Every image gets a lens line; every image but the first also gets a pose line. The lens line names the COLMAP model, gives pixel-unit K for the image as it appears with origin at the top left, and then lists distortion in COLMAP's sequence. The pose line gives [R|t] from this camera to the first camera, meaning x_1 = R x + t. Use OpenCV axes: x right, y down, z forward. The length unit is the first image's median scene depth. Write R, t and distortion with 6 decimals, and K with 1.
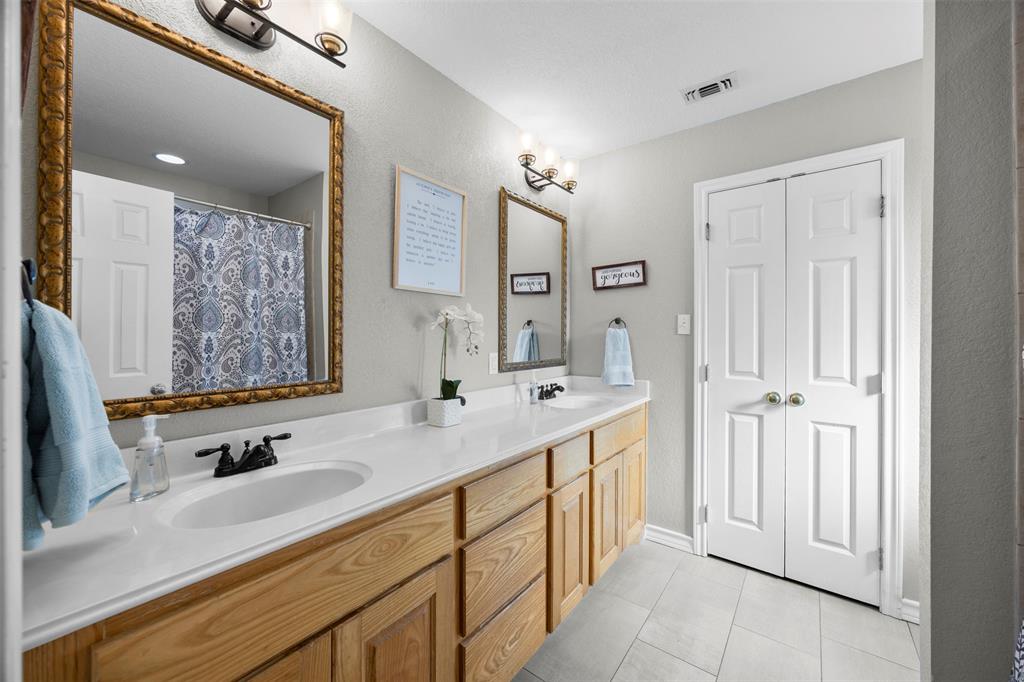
lens RADIAL K [[390.5, 0, 508.8], [0, 390.5, 337.1], [0, 0, 1]] dist [-0.000772, 0.000107]
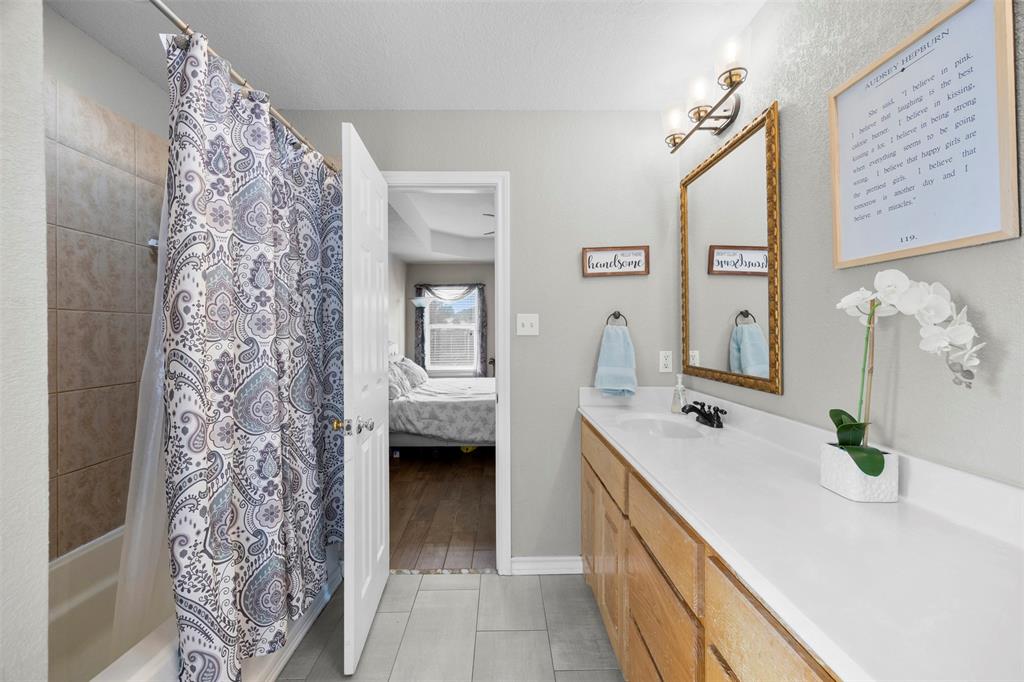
lens RADIAL K [[390.5, 0, 508.8], [0, 390.5, 337.1], [0, 0, 1]] dist [-0.000772, 0.000107]
pose [[-0.780194, 0.008617, -0.625478, 0.685736], [-0.001409, 0.999878, 0.015533, -0.013379], [0.625536, 0.012999, -0.780087, 1.322477]]
